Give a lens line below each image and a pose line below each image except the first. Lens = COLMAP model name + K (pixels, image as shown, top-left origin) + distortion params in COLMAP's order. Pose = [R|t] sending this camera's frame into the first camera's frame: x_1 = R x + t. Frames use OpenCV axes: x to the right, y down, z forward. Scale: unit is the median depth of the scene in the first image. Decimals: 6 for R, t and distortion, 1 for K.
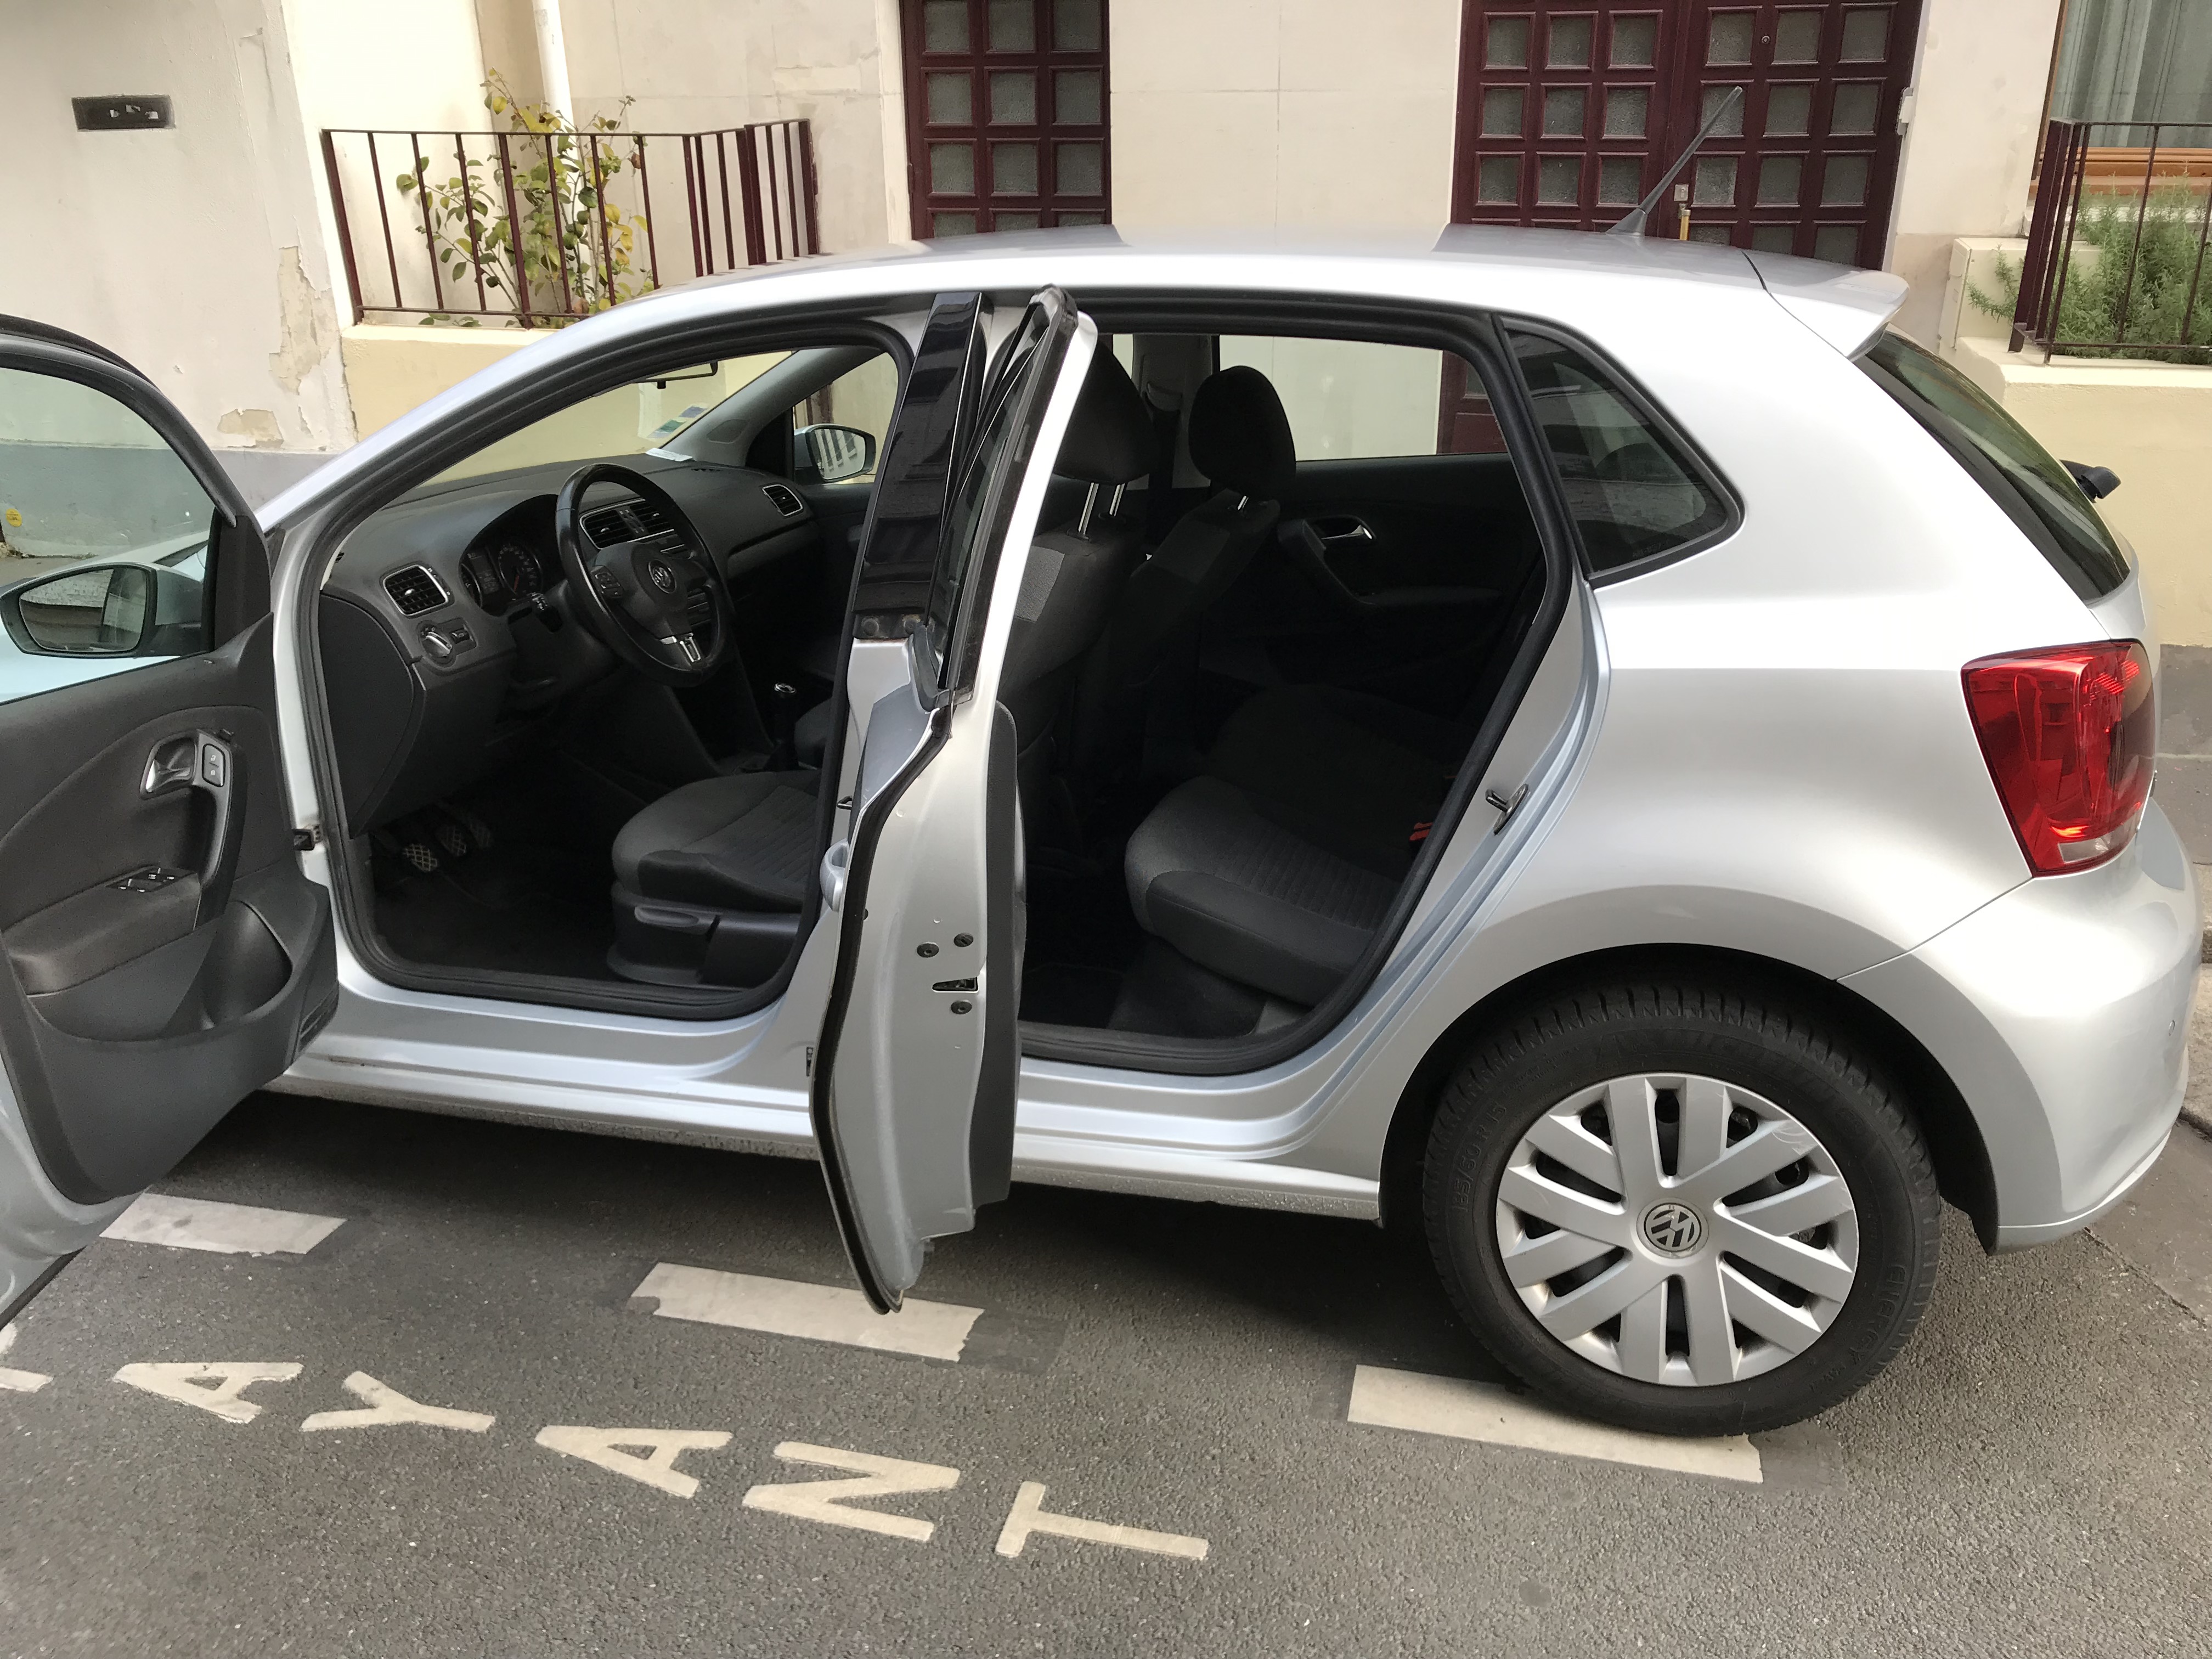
lens RADIAL K [[1825.3, 0, 1106.0], [0, 1825.3, 829.5], [0, 0, 1]] dist [-0.039273, 0.144638]
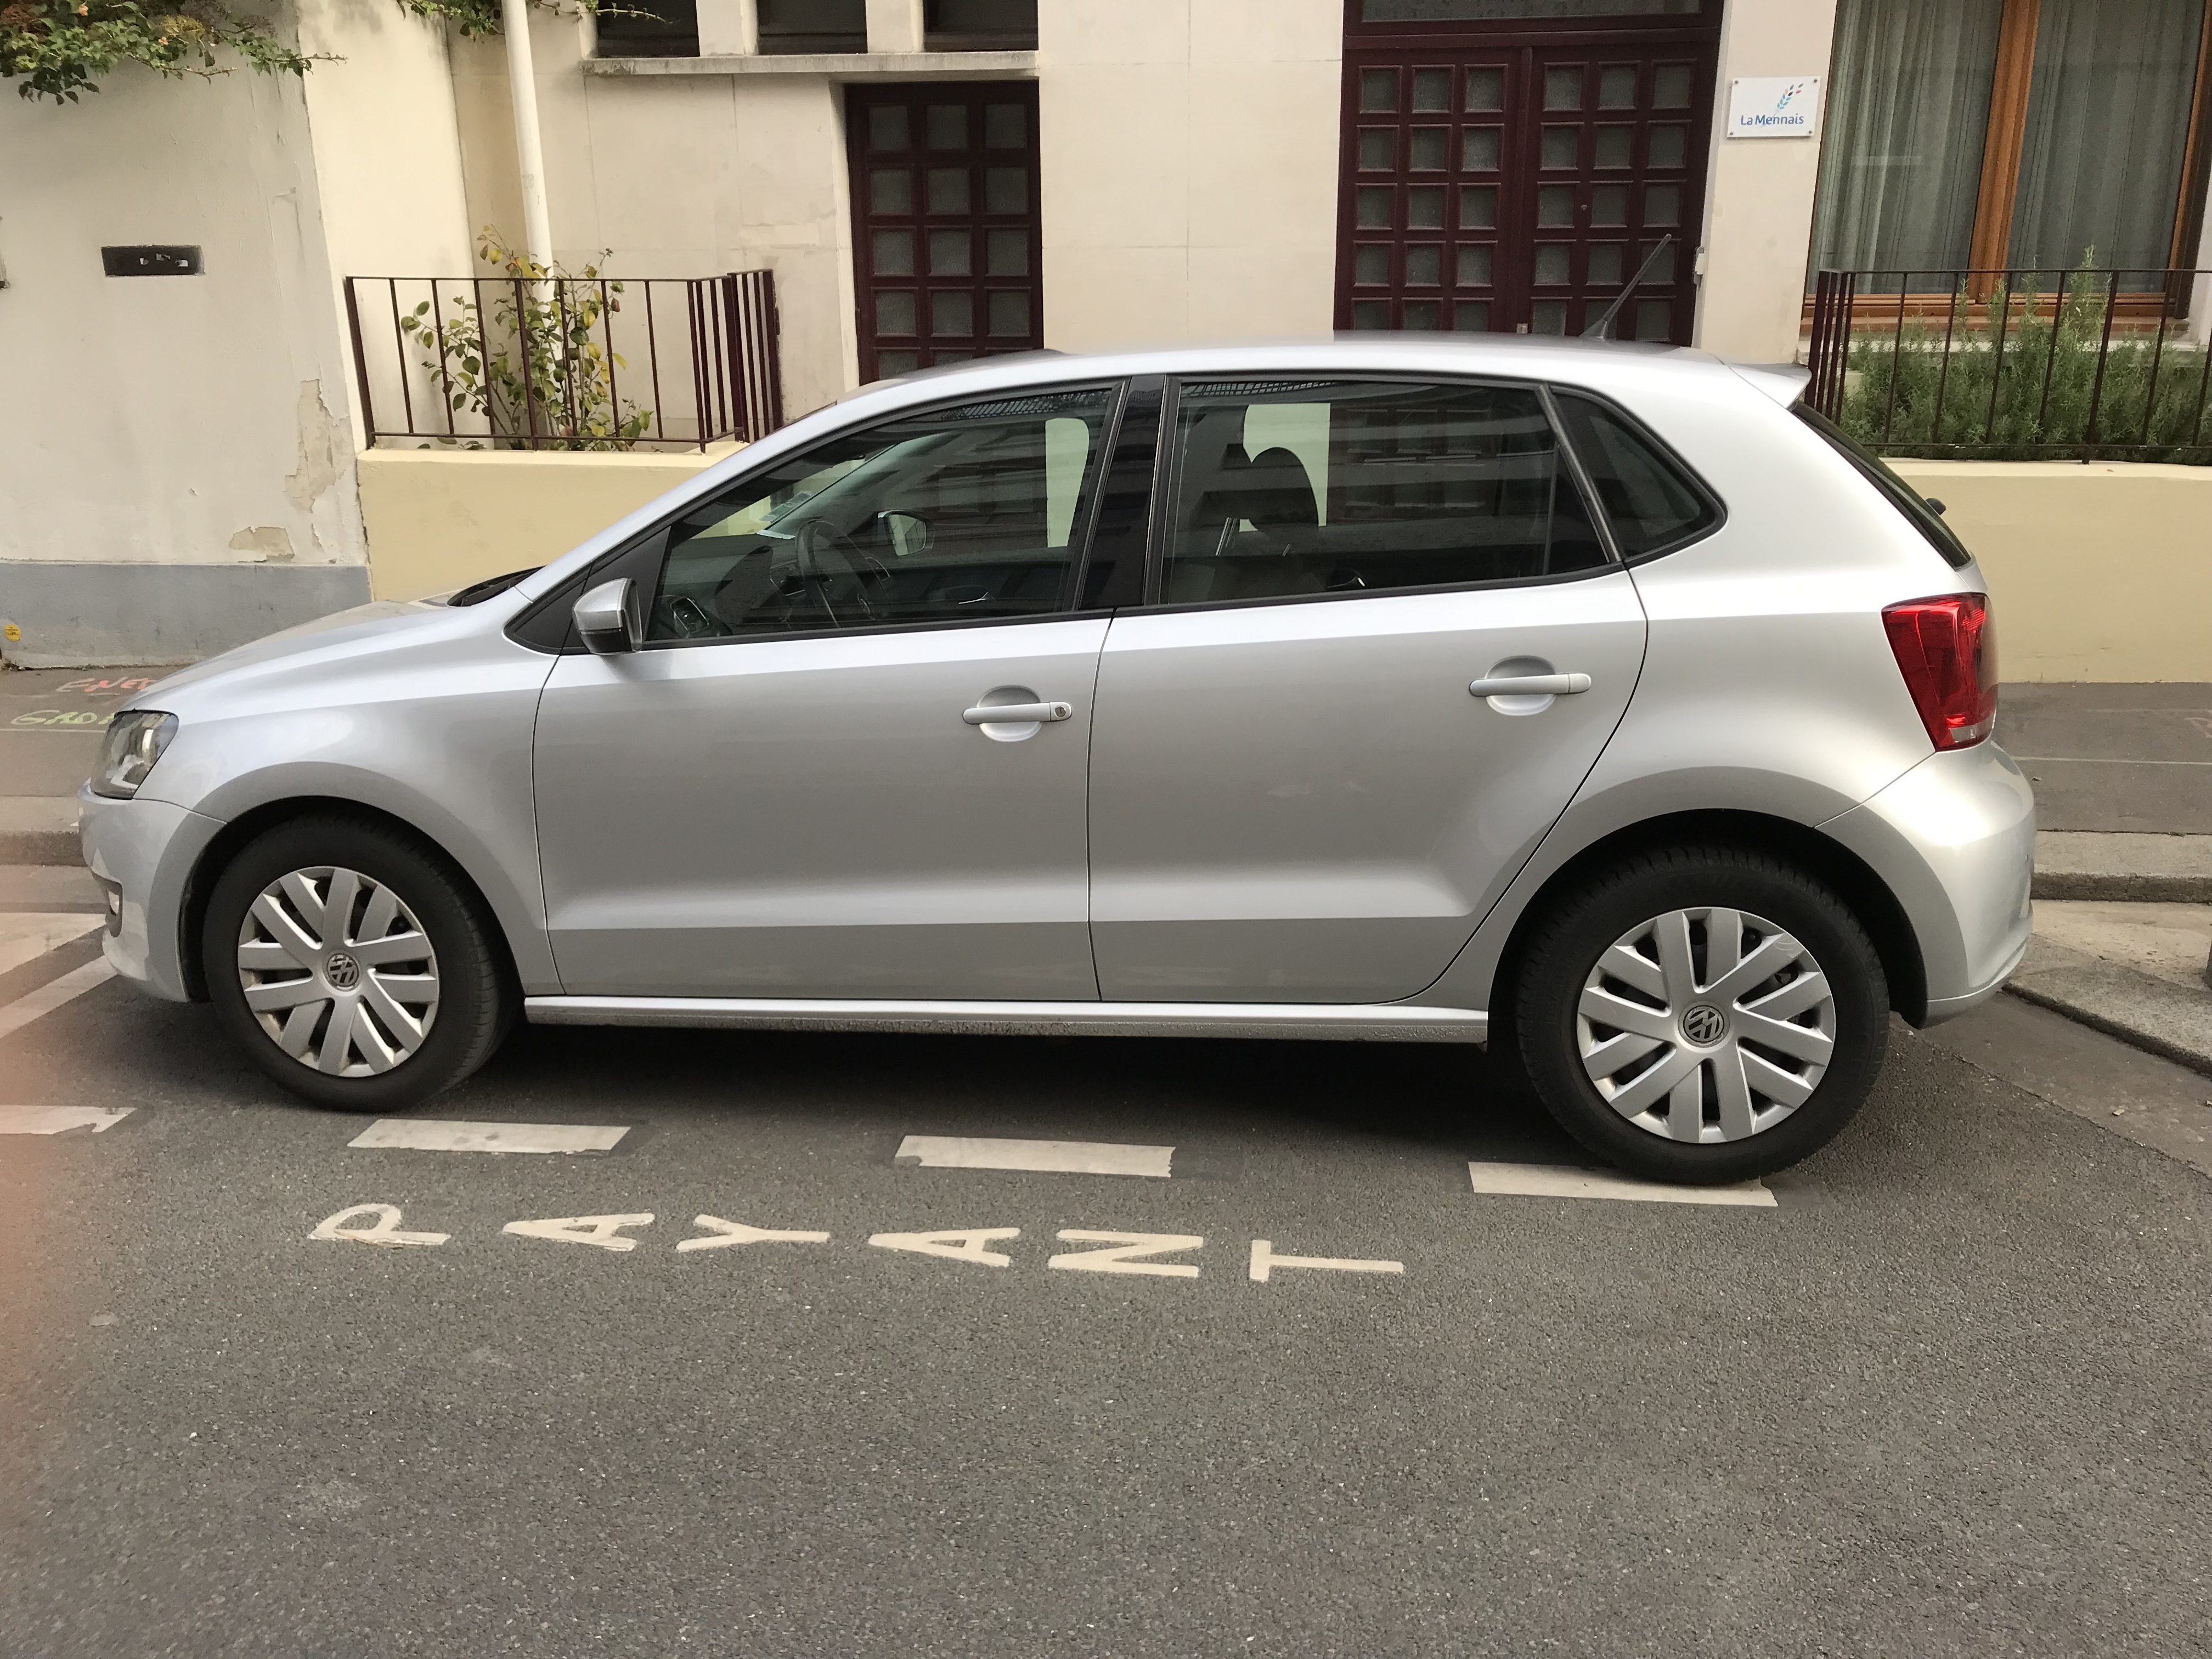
lens RADIAL K [[1822.2, 0, 1106.0], [0, 1822.2, 829.5], [0, 0, 1]] dist [-0.003485, 0.138626]
pose [[0.991760, -0.035376, 0.123130, -0.291180], [0.045375, 0.995812, -0.079370, 0.151180], [-0.119806, 0.084303, 0.989212, -0.320055]]
